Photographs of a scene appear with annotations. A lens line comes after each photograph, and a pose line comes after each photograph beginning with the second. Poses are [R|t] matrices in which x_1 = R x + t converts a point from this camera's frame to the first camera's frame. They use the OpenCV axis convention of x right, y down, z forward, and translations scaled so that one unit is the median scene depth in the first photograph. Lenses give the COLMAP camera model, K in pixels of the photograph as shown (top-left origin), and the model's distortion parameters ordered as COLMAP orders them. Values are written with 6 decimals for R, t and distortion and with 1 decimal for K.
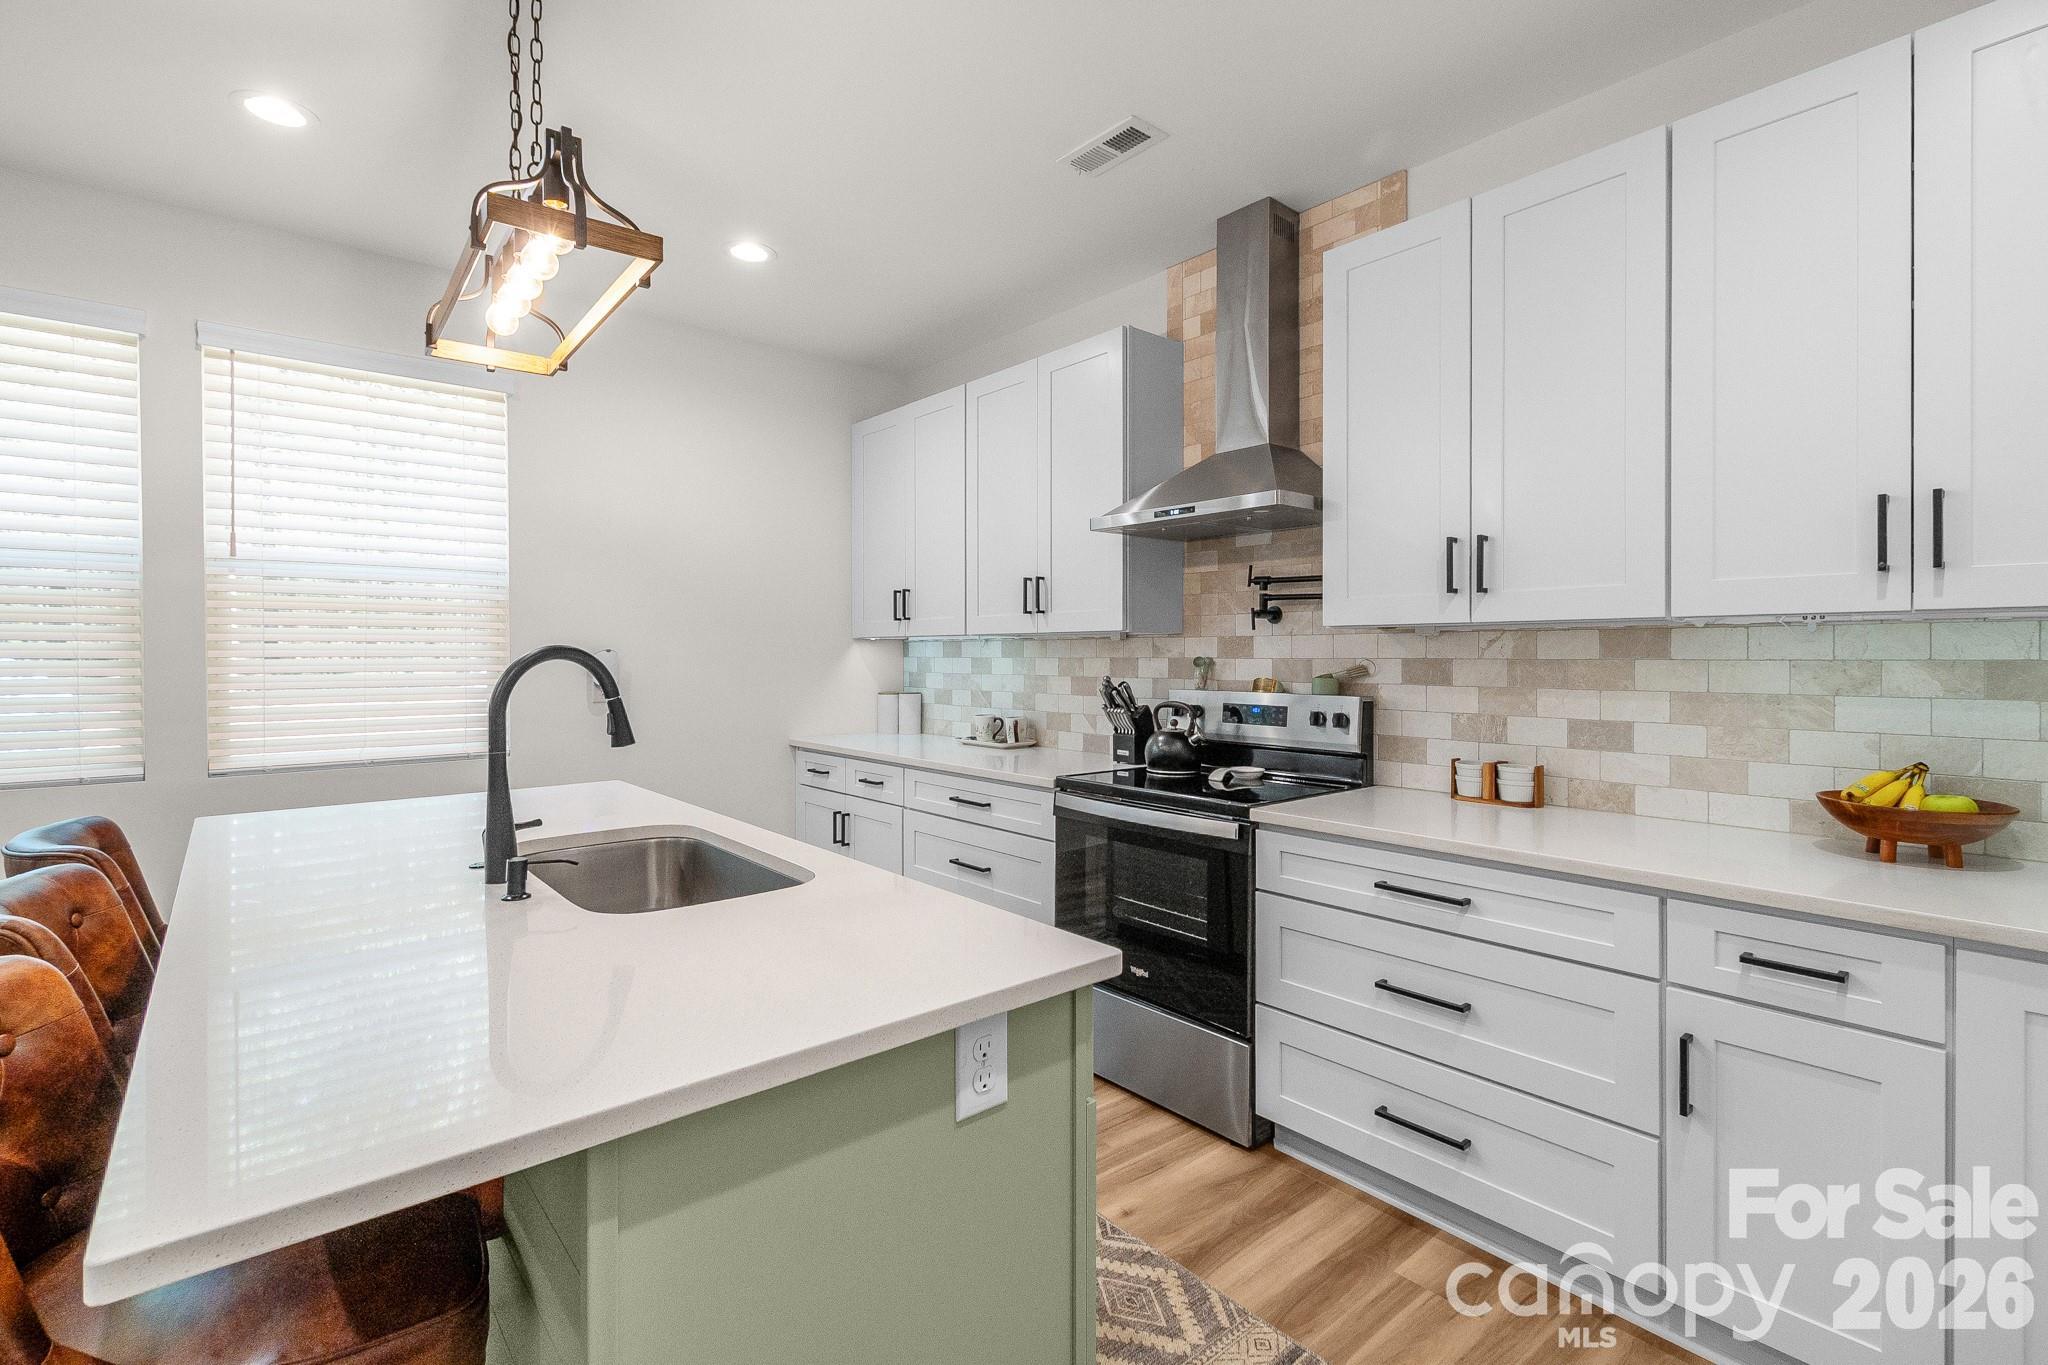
lens RADIAL K [[925.2, 0, 1022.9], [0, 925.2, 675.5], [0, 0, 1]] dist [0.002353, 0.000385]
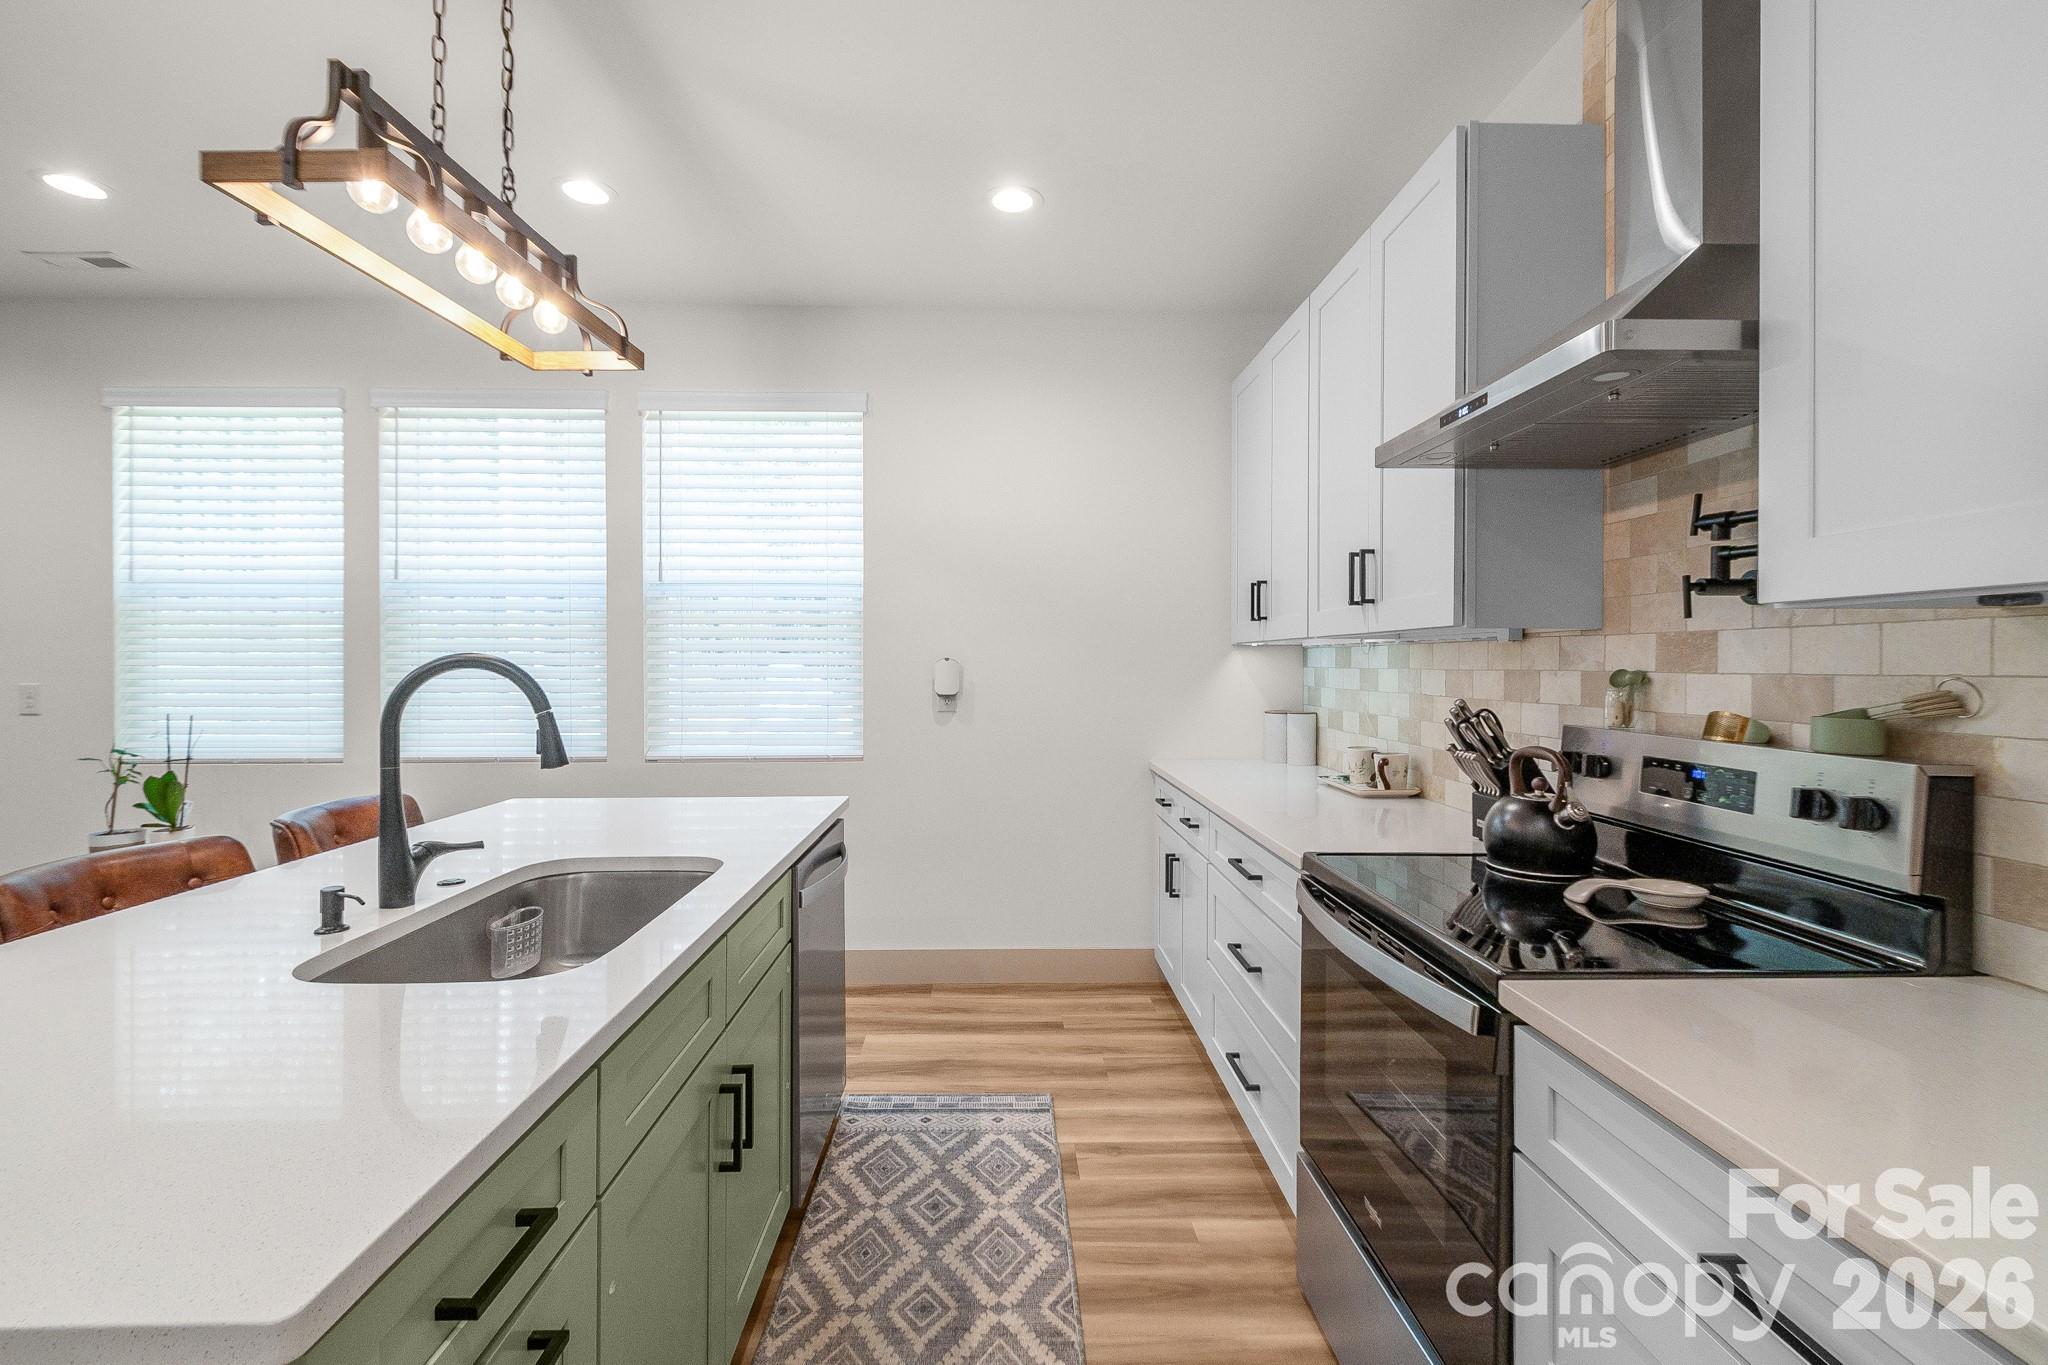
lens RADIAL K [[925.2, 0, 1022.9], [0, 925.2, 675.5], [0, 0, 1]] dist [0.002353, 0.000385]
pose [[0.781282, 0.010299, -0.624093, 0.282342], [-0.016249, 0.999861, -0.003841, -0.009227], [0.623966, 0.013142, 0.781341, 0.366421]]
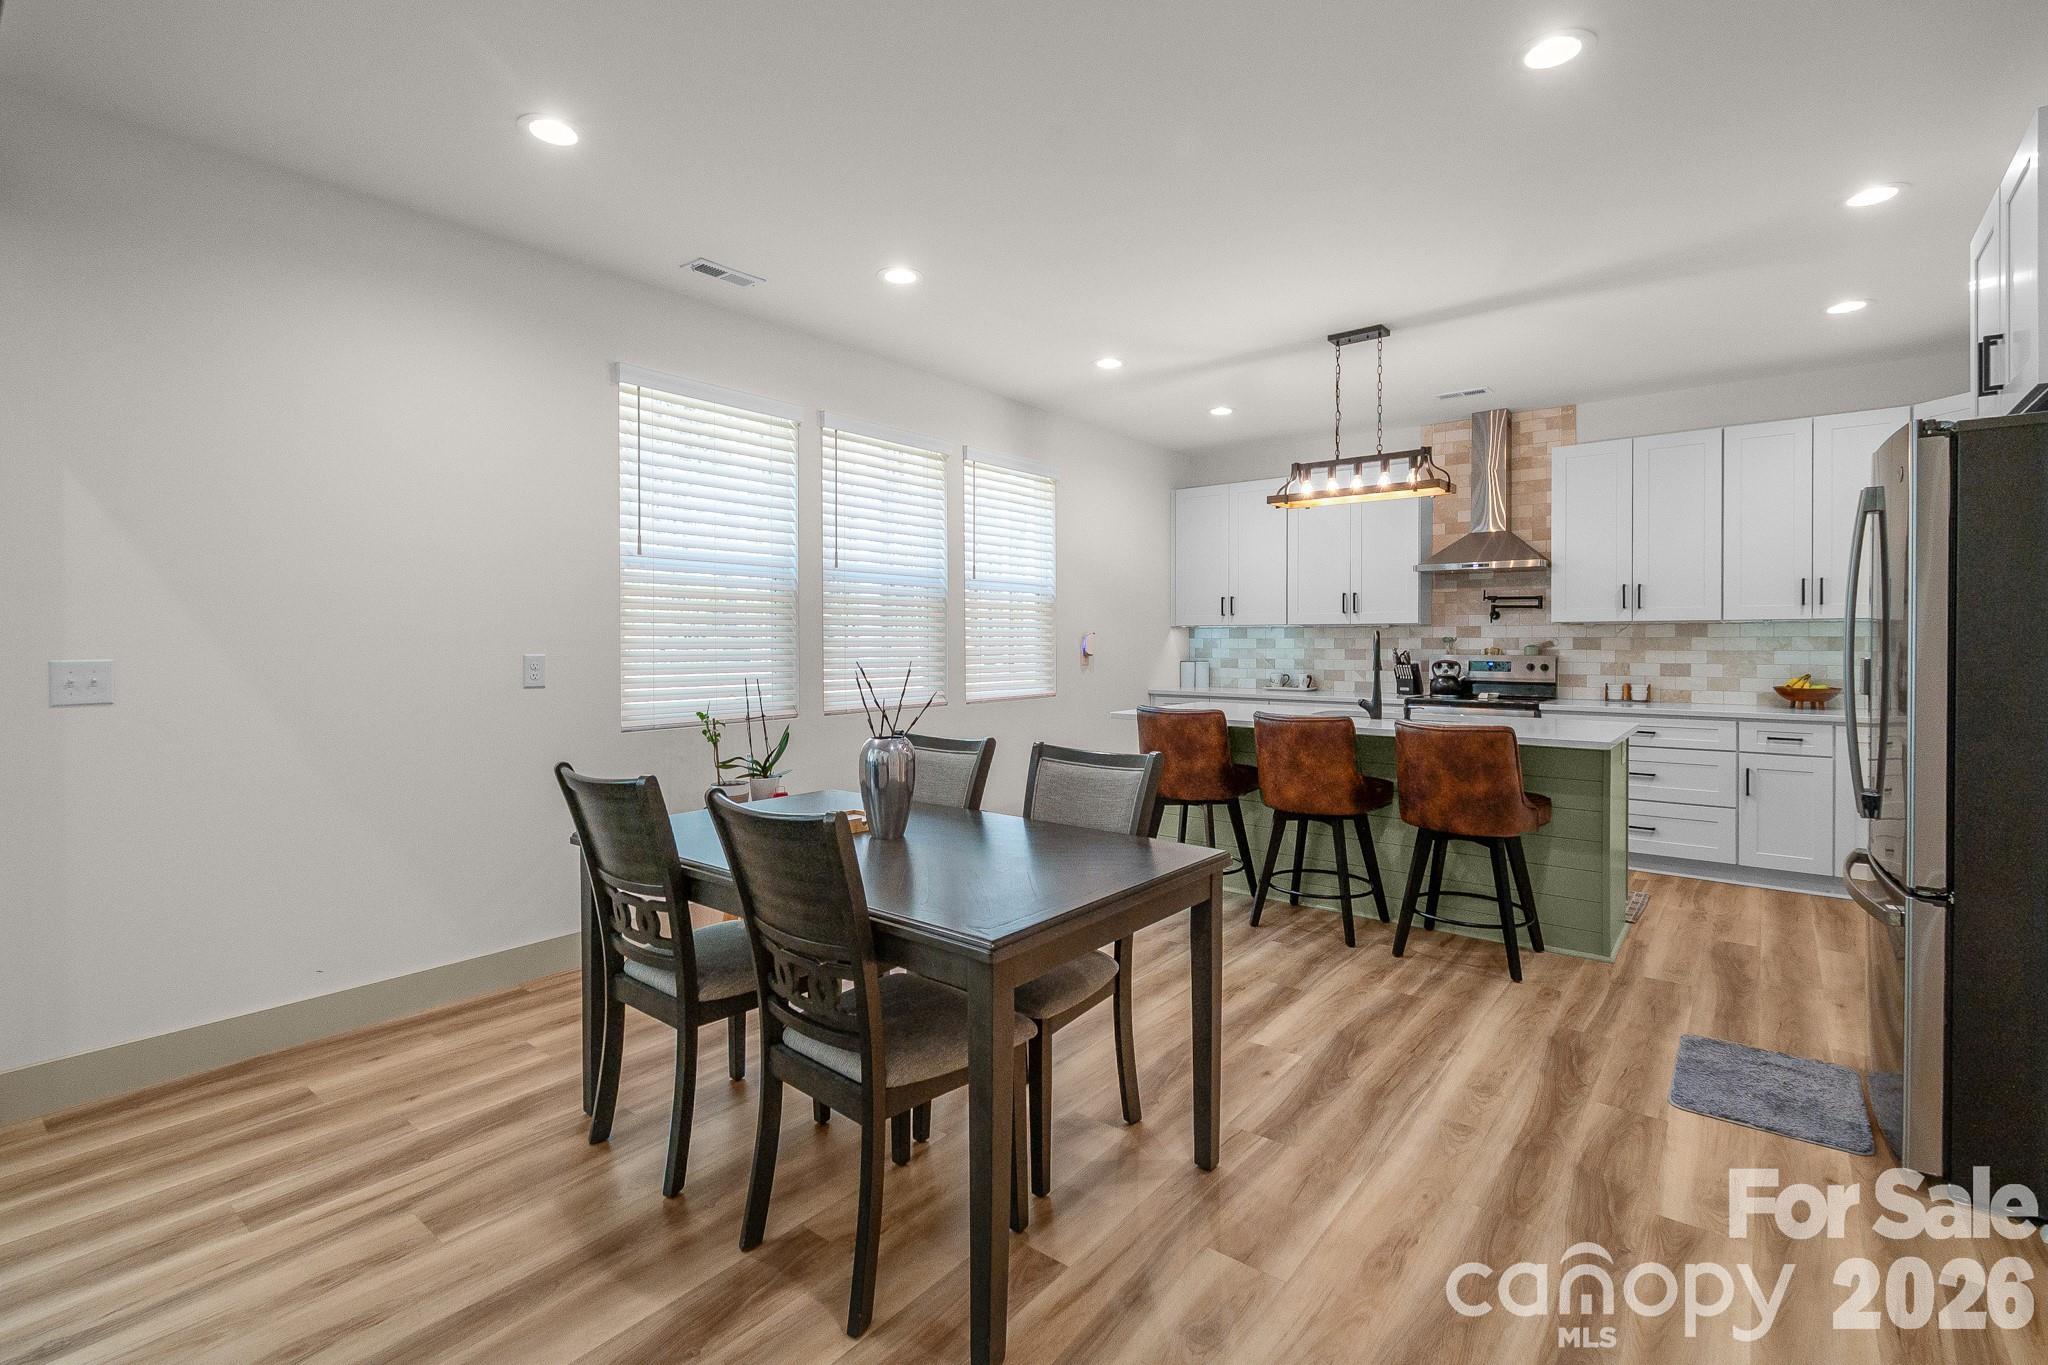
lens RADIAL K [[932.1, 0, 1023.2], [0, 932.1, 666.2], [0, 0, 1]] dist [-0.000585, -0.000159]
pose [[0.981233, -0.004731, 0.192767, -1.116398], [0.004012, 0.999983, 0.004116, 0.030453], [-0.192784, -0.003265, 0.981236, -0.761069]]
